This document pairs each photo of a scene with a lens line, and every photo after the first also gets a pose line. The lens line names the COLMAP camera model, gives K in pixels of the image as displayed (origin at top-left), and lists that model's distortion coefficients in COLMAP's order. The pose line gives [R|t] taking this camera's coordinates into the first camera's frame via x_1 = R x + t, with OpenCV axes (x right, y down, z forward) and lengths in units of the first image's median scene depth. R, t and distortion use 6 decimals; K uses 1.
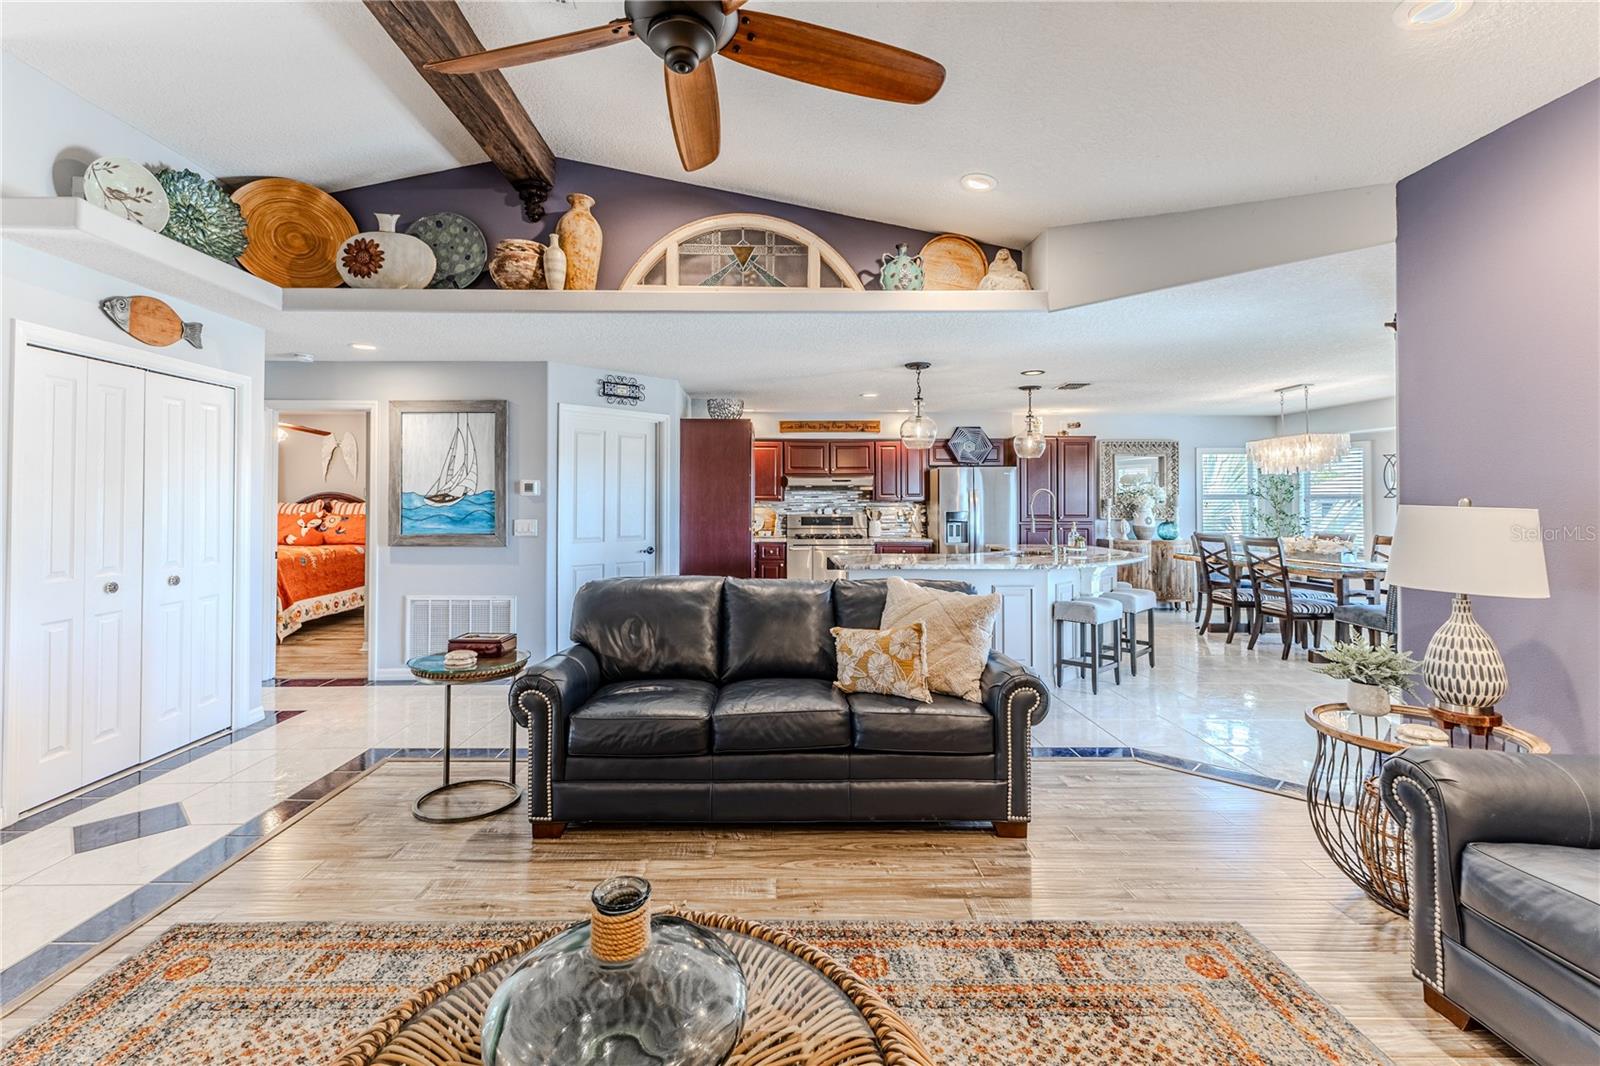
lens RADIAL K [[706.6, 0, 769.4], [0, 706.6, 494.3], [0, 0, 1]] dist [0.009286, 0.000233]
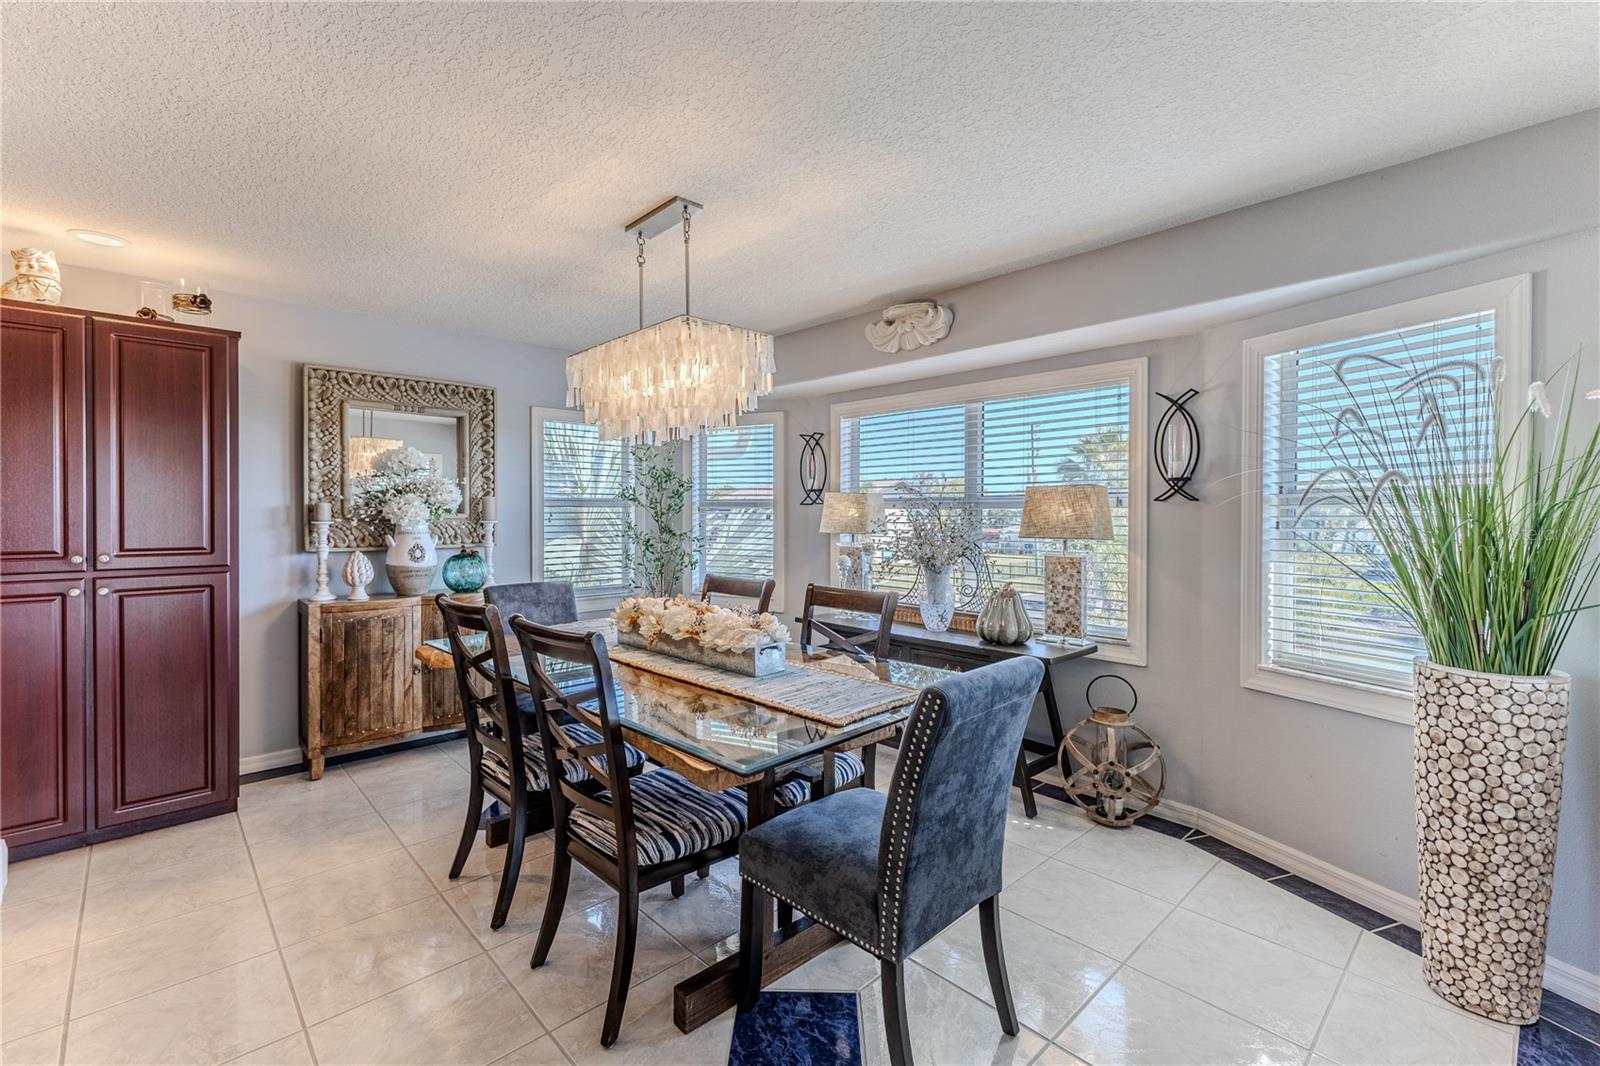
lens RADIAL K [[701.7, 0, 800.3], [0, 701.7, 518.0], [0, 0, 1]] dist [-0.001019, -0.000515]
pose [[0.721386, -0.004363, 0.692520, 0.647107], [-0.009915, 0.999813, 0.016626, 0.008446], [-0.692463, -0.018860, 0.721207, 0.821251]]
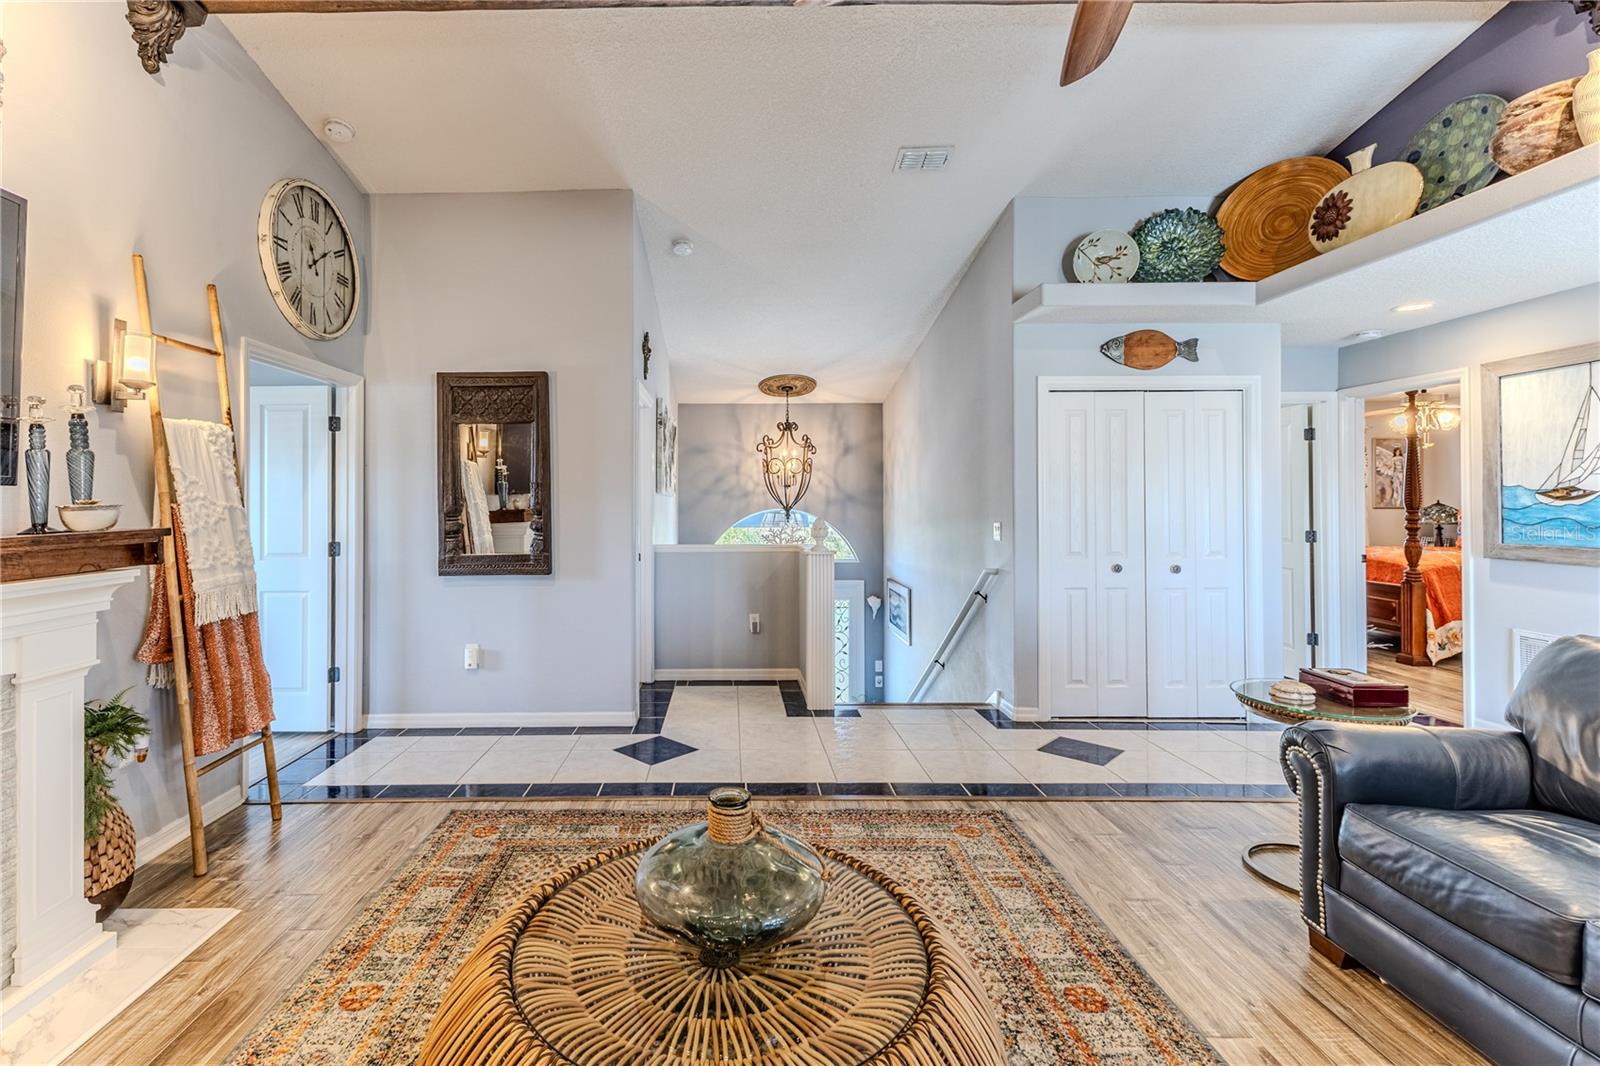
lens RADIAL K [[716.7, 0, 725.9], [0, 716.7, 494.6], [0, 0, 1]] dist [0.001349, -0.000396]
pose [[-0.010093, -0.010004, -0.999899, 0.230979], [0.014925, 0.999837, -0.010154, 0.001663], [0.999838, -0.015026, -0.009942, 0.204716]]
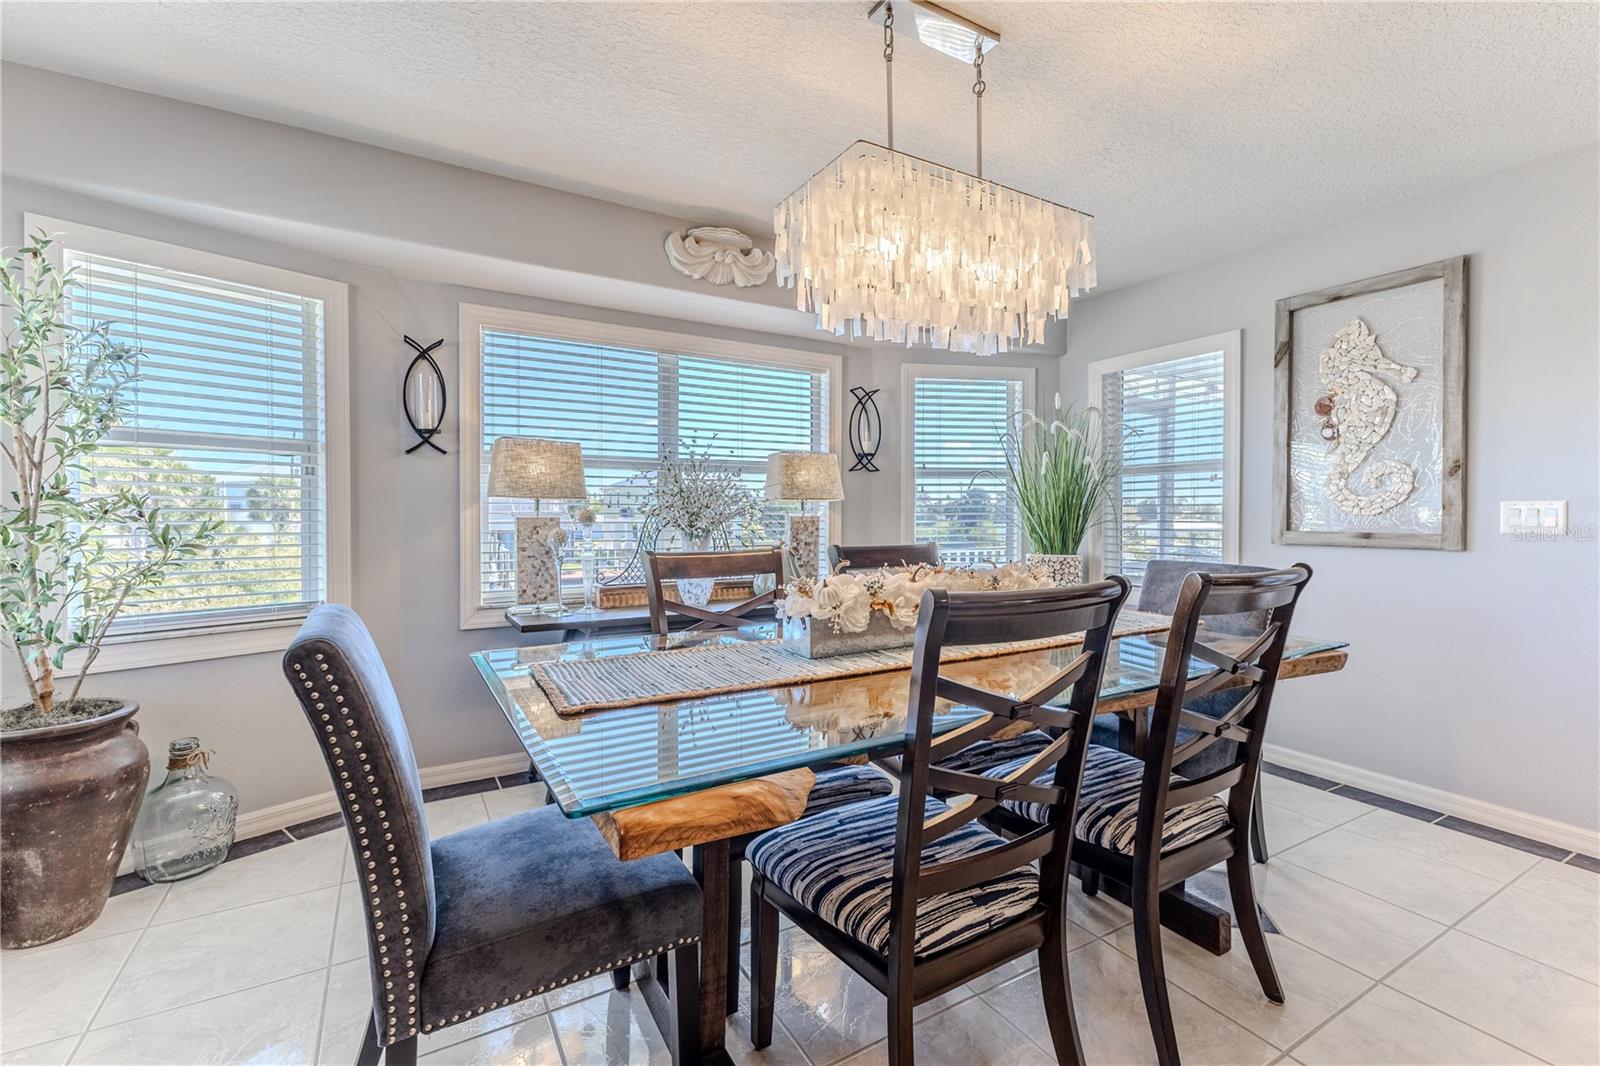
lens RADIAL K [[690.5, 0, 794.2], [0, 690.5, 526.7], [0, 0, 1]] dist [0.008260, 0.000183]
pose [[-0.508348, -0.020128, 0.860917, 0.656581], [-0.011491, 0.999796, 0.016590, 0.048950], [-0.861075, -0.001459, -0.508476, 1.453753]]
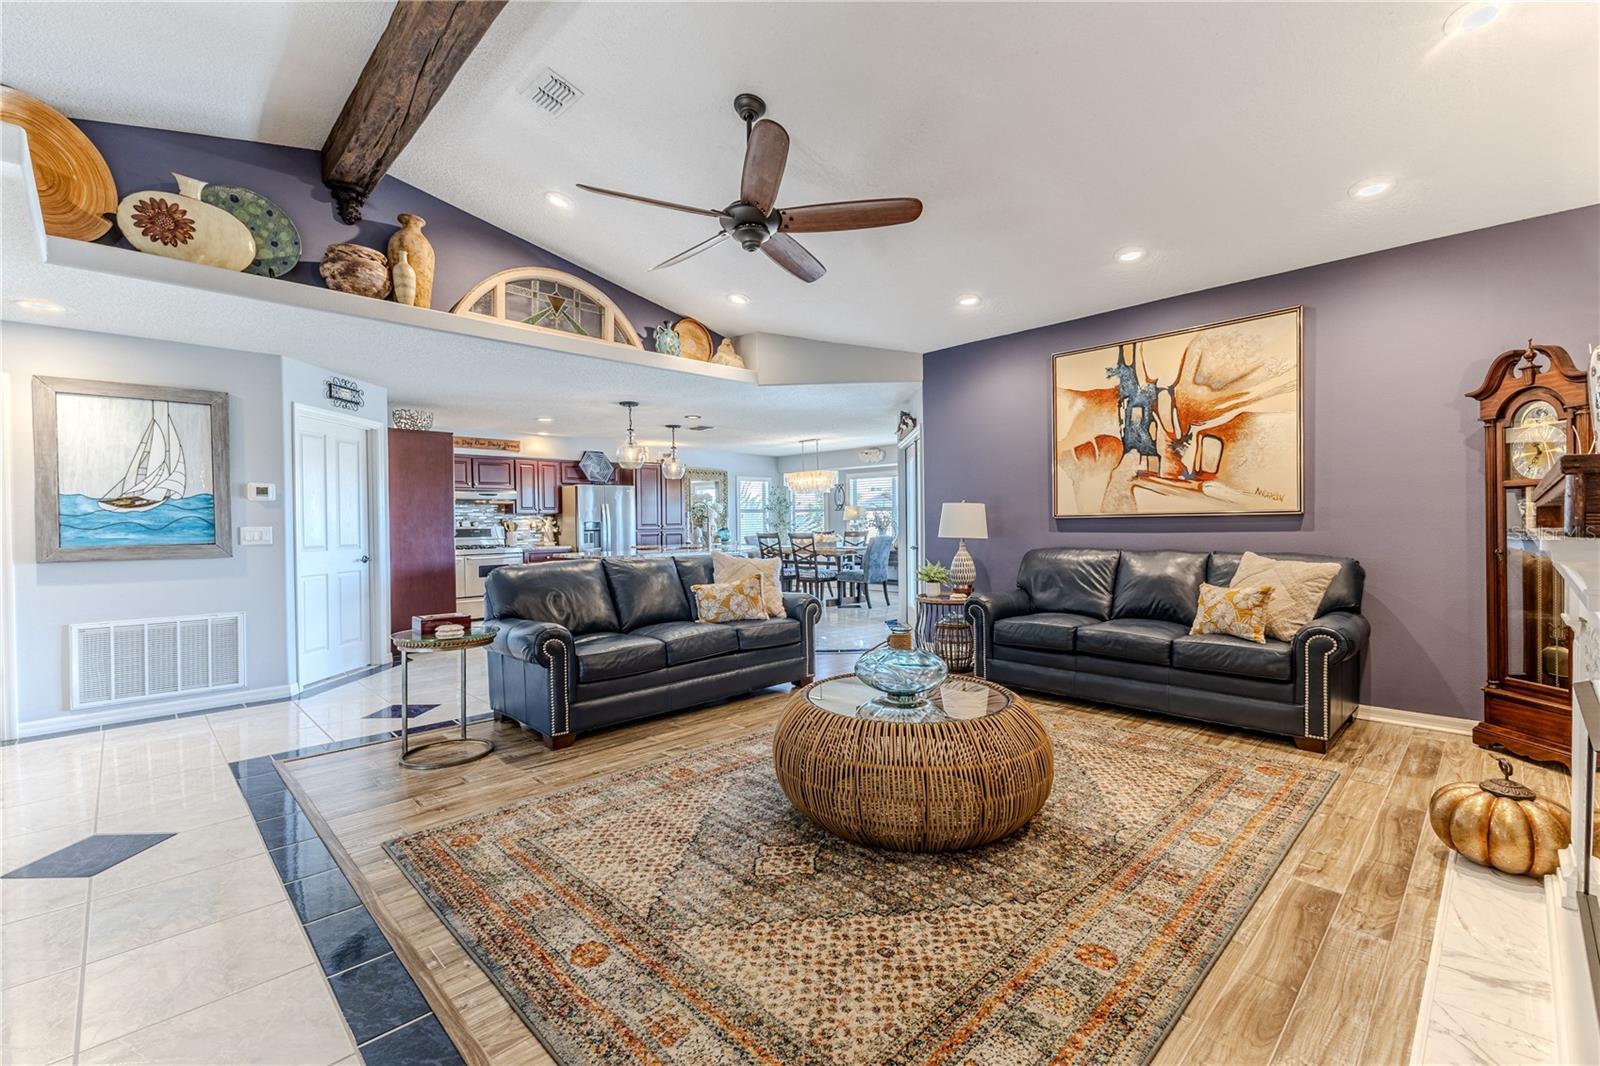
lens RADIAL K [[695.8, 0, 796.4], [0, 695.8, 532.6], [0, 0, 1]] dist [0.002634, 0.000046]
pose [[0.714045, -0.019446, 0.699830, -0.476897], [0.004980, 0.999730, 0.022698, 0.026342], [-0.700082, -0.012722, 0.713949, -0.126794]]
